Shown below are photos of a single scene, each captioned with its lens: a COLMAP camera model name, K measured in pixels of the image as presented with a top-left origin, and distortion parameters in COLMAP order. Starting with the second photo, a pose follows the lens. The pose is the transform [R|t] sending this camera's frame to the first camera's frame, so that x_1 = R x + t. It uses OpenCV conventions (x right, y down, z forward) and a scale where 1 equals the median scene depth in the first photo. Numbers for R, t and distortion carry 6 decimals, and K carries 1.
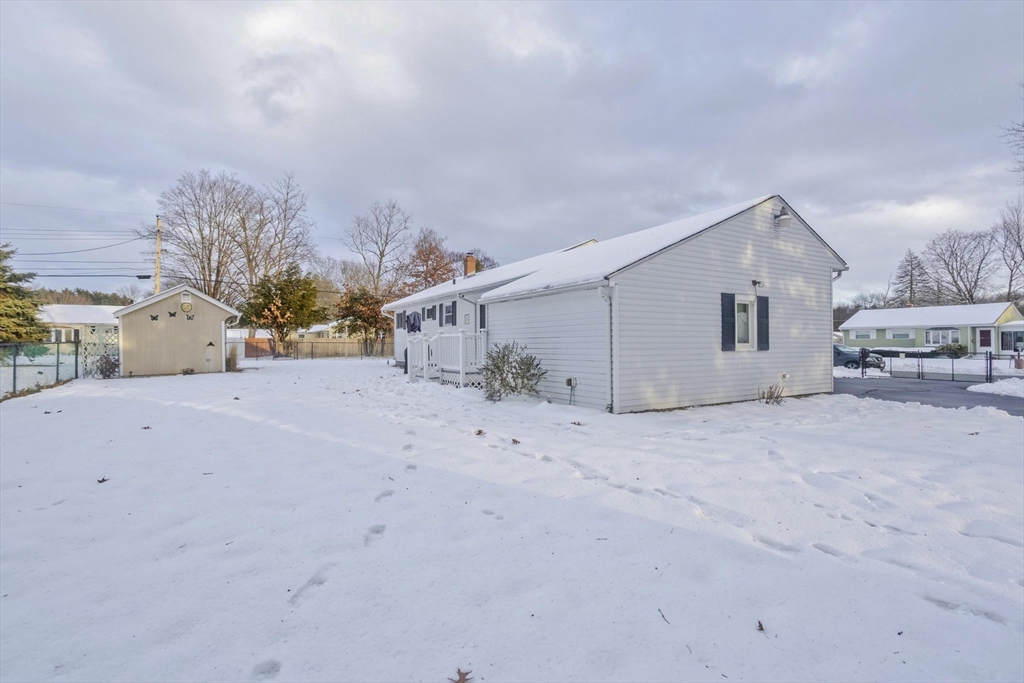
lens RADIAL K [[496.7, 0, 512.0], [0, 496.7, 341.5], [0, 0, 1]] dist [-0.011365, -0.000086]
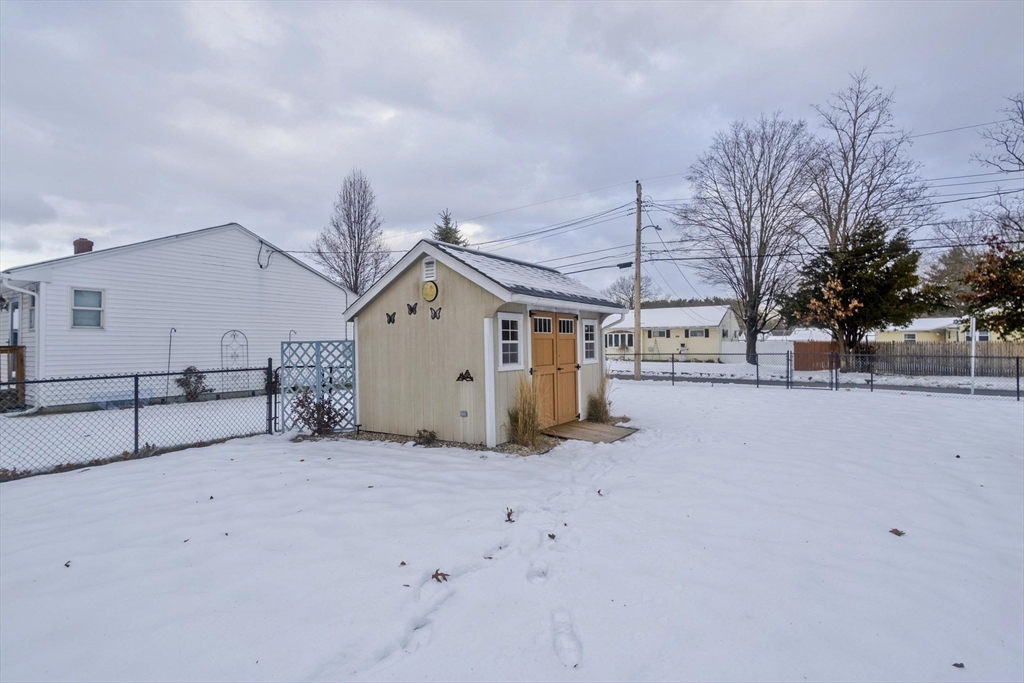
lens RADIAL K [[496.7, 0, 512.0], [0, 496.7, 341.5], [0, 0, 1]] dist [-0.011365, -0.000086]
pose [[0.435794, -0.005034, -0.900032, -0.094752], [0.006414, 0.999976, -0.002488, -0.009423], [0.900024, -0.004688, 0.435816, 0.366063]]
